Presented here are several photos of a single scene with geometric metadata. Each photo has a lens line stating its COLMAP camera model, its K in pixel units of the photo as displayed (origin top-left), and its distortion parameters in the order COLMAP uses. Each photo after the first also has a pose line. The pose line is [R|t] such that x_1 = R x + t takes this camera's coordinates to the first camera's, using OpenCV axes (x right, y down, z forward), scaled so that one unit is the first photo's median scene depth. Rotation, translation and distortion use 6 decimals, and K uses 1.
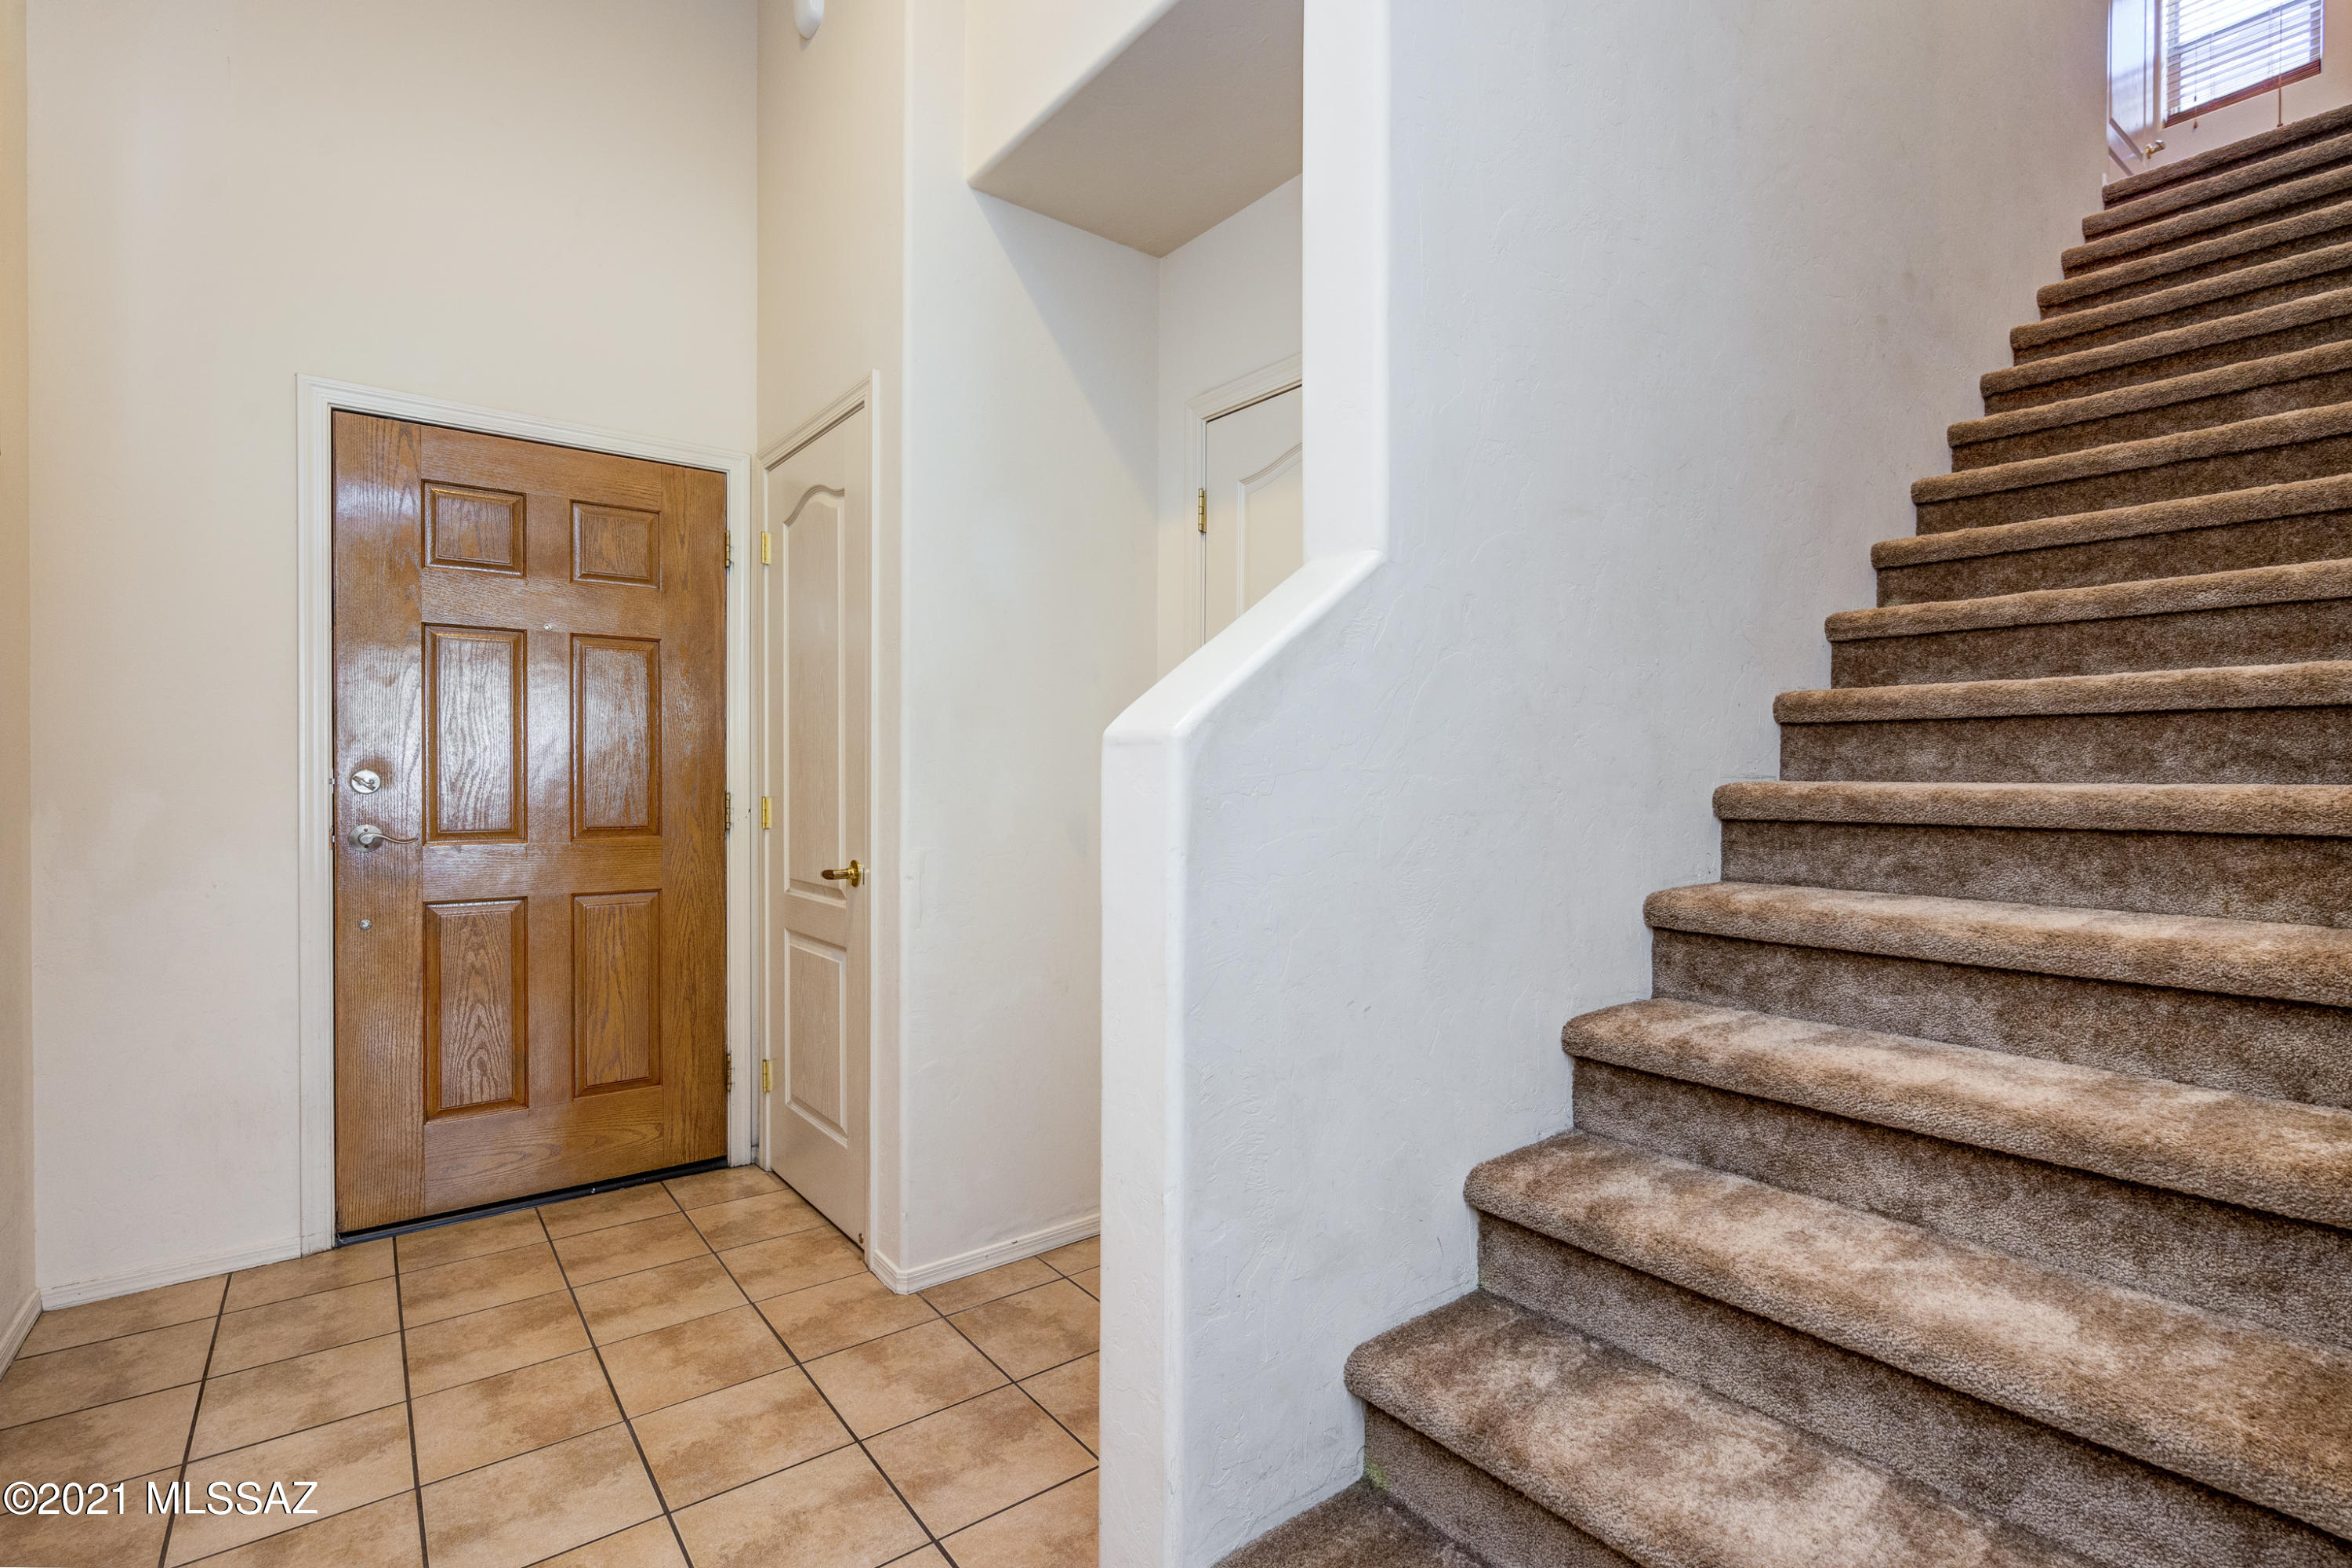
lens RADIAL K [[1073.0, 0, 1169.7], [0, 1073.0, 780.3], [0, 0, 1]] dist [-0.001117, -0.000823]
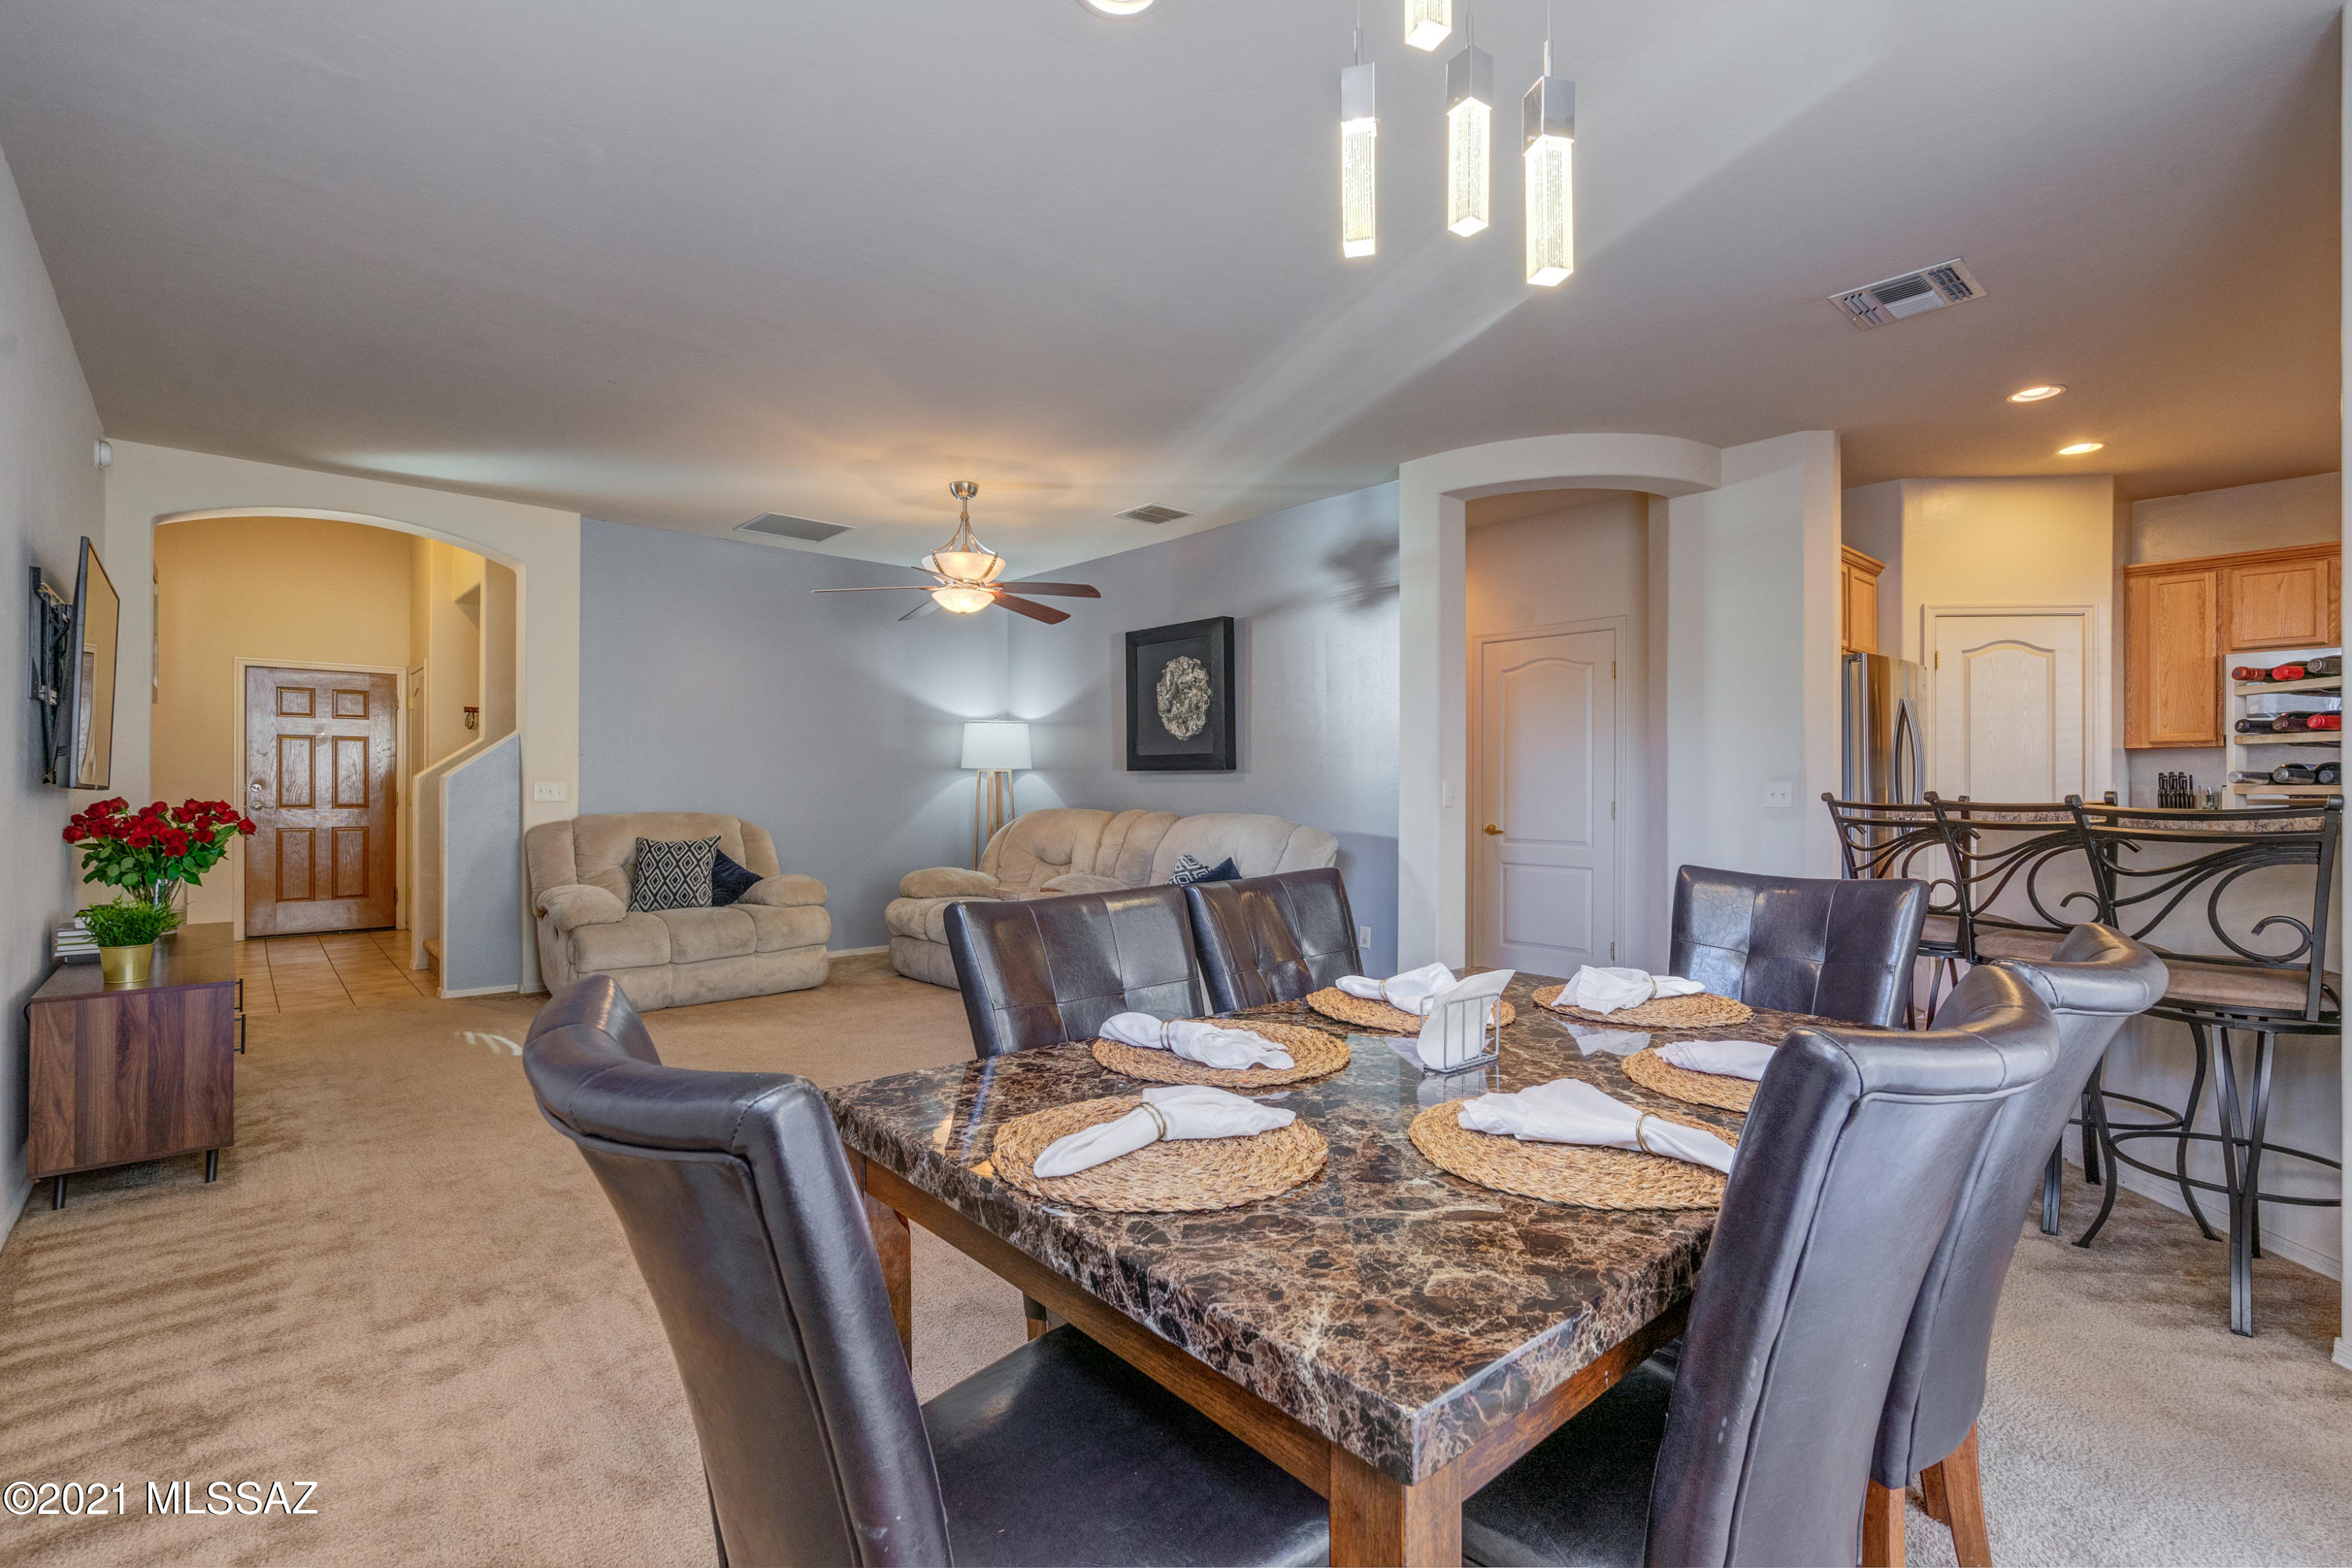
lens RADIAL K [[1073.0, 0, 1171.1], [0, 1073.0, 783.3], [0, 0, 1]] dist [-0.001117, -0.000823]
pose [[0.996976, -0.000340, 0.077710, 1.499968], [0.001014, 0.999962, -0.008626, 0.017024], [-0.077704, 0.008679, 0.996939, -2.093446]]
